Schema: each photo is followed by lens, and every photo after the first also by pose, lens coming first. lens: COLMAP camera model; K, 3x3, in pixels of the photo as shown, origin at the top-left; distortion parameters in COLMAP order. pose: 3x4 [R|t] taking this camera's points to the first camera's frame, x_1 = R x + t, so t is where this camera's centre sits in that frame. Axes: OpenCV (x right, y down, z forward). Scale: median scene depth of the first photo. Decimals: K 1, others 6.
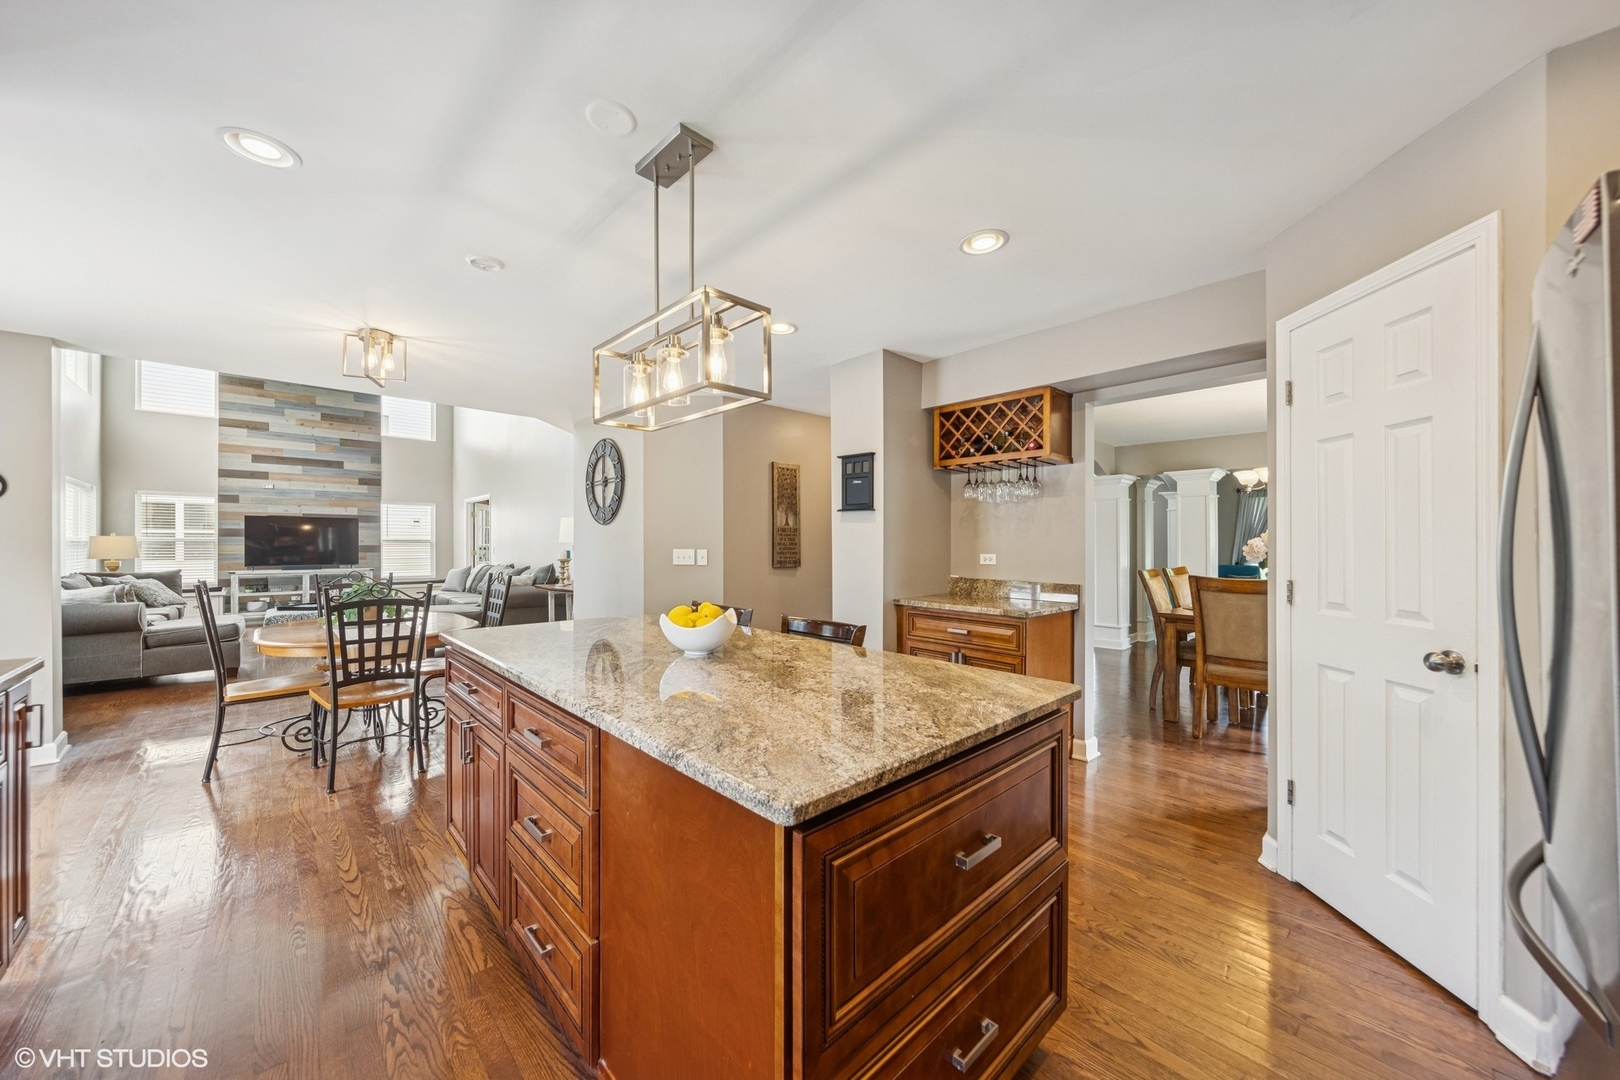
lens RADIAL K [[586.1, 0, 820.0], [0, 586.1, 537.9], [0, 0, 1]] dist [0.011055, 0.000135]
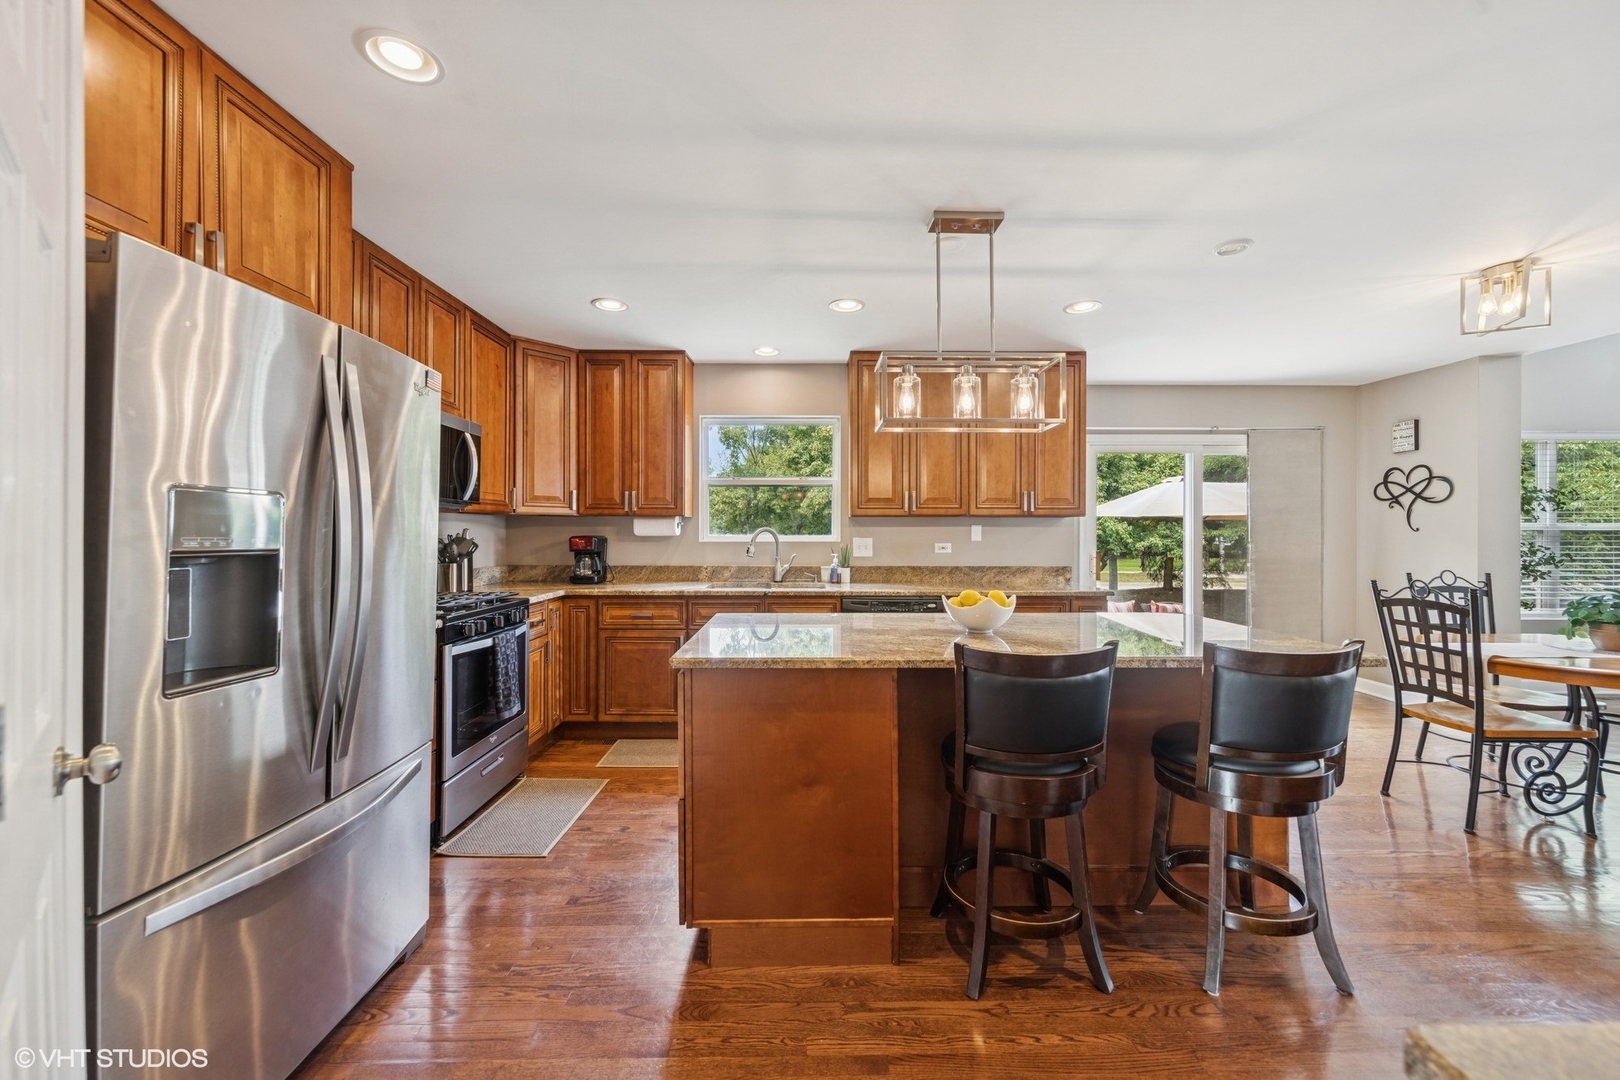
lens RADIAL K [[646.1, 0, 790.9], [0, 646.1, 527.5], [0, 0, 1]] dist [0.004338, 0.000533]
pose [[-0.707310, -0.005146, -0.706885, 0.196107], [0.005486, 0.999903, -0.012768, 0.001680], [0.706883, -0.012909, -0.707213, 0.344714]]
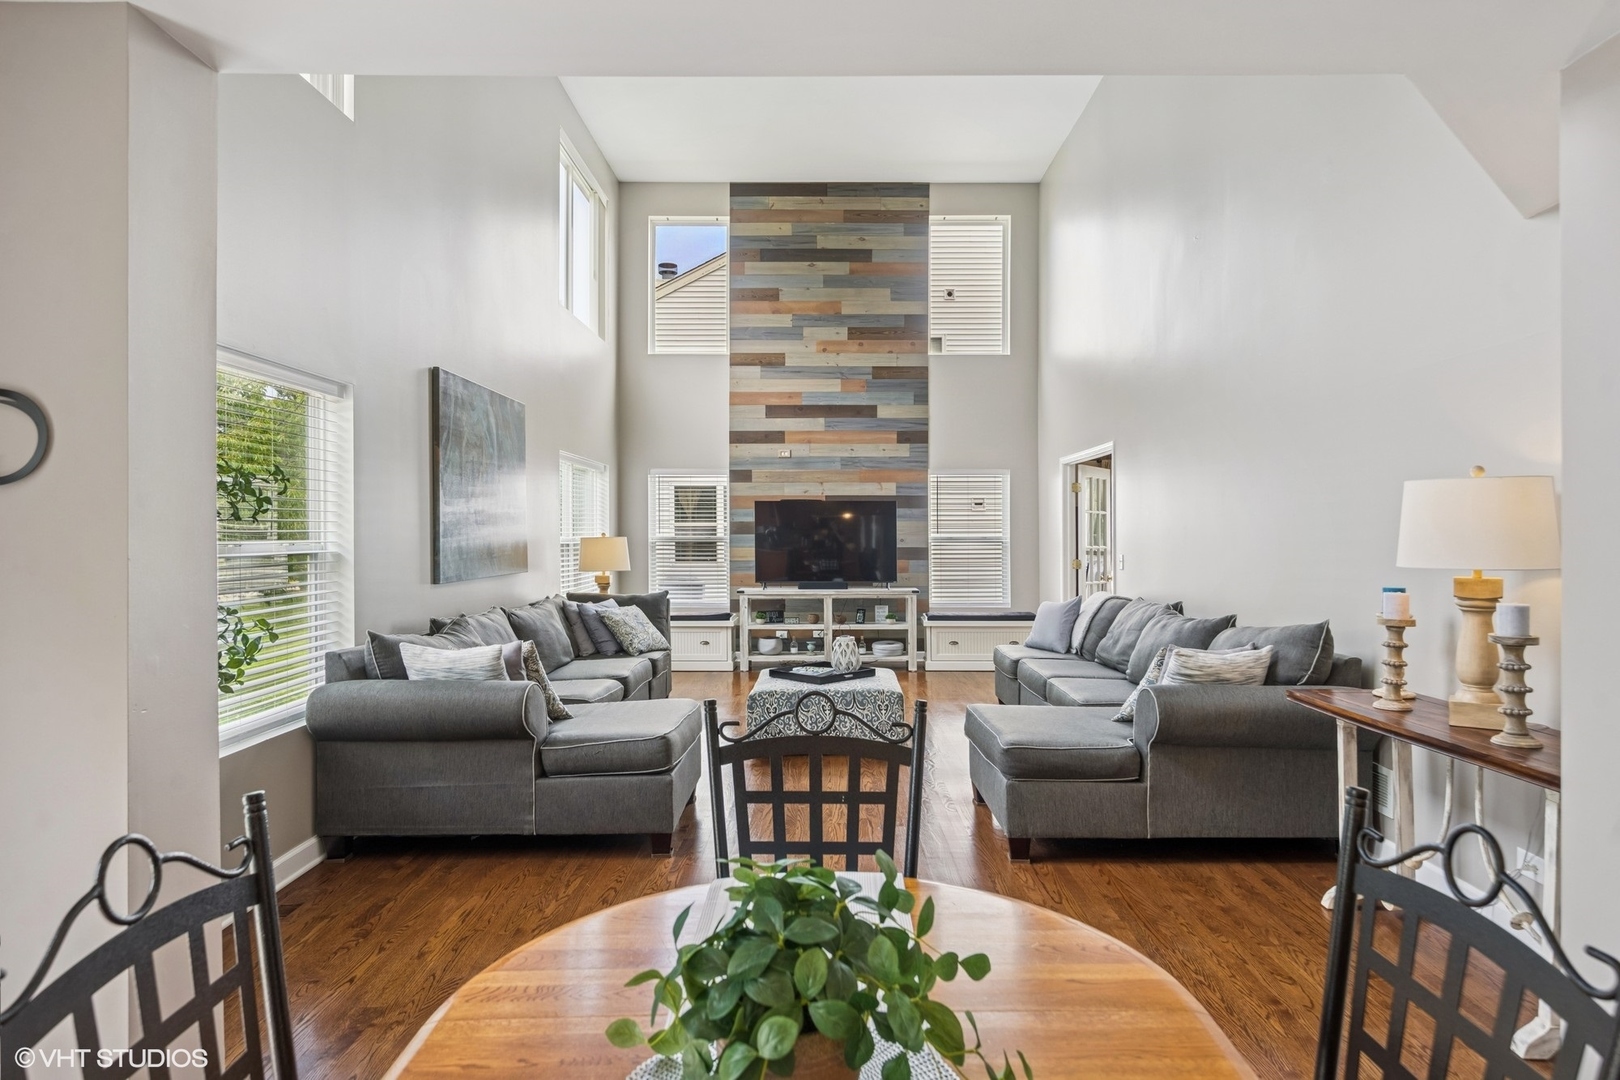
lens RADIAL K [[914.5, 0, 795.7], [0, 914.5, 535.3], [0, 0, 1]] dist [0.020018, 0.002121]
pose [[0.700343, 0.002529, -0.713802, -0.230633], [0.007309, 0.999916, 0.010714, -0.010826], [0.713769, -0.012721, 0.700265, 0.328221]]
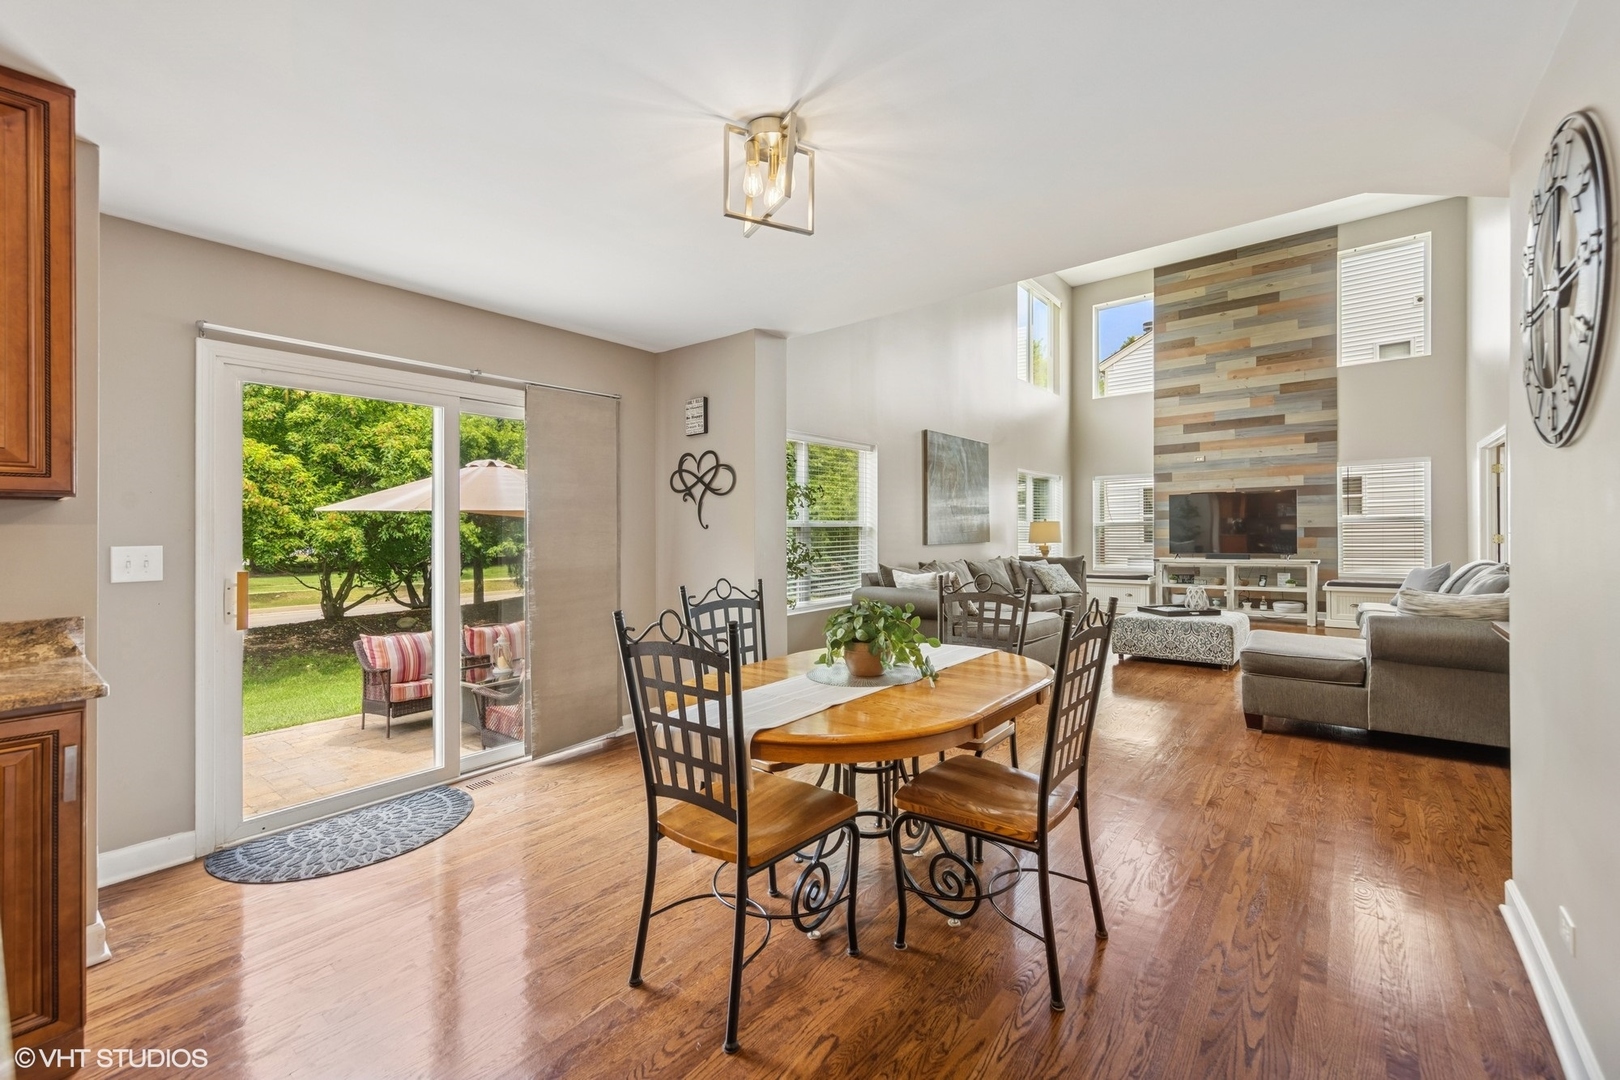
lens RADIAL K [[646.1, 0, 819.9], [0, 646.1, 543.7], [0, 0, 1]] dist [0.004338, 0.000533]
pose [[0.107360, 0.017260, -0.994070, -0.065737], [0.021995, 0.999563, 0.019731, 0.003891], [0.993977, -0.023983, 0.106934, 0.360093]]
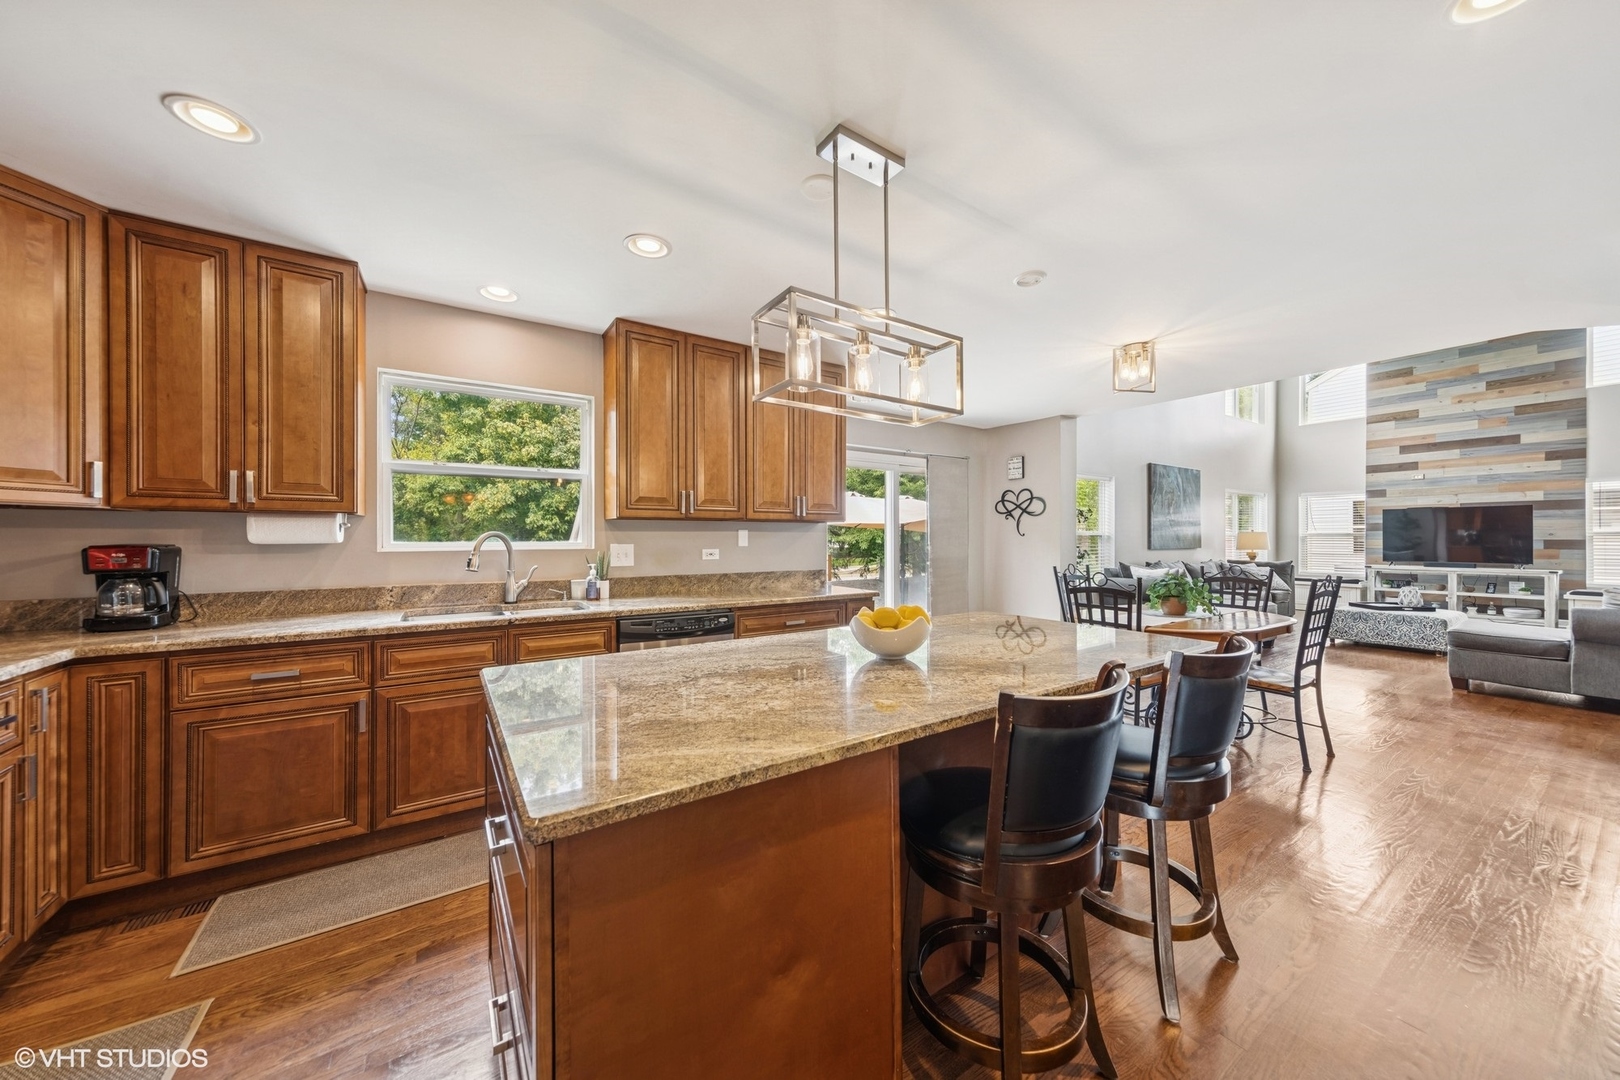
lens RADIAL K [[566.2, 0, 807.1], [0, 566.2, 537.2], [0, 0, 1]] dist [0.009700, 0.000643]
pose [[-0.188184, -0.000499, -0.982134, 0.146273], [0.010285, 0.999944, -0.002479, 0.001227], [0.982080, -0.010568, -0.188168, 0.219723]]
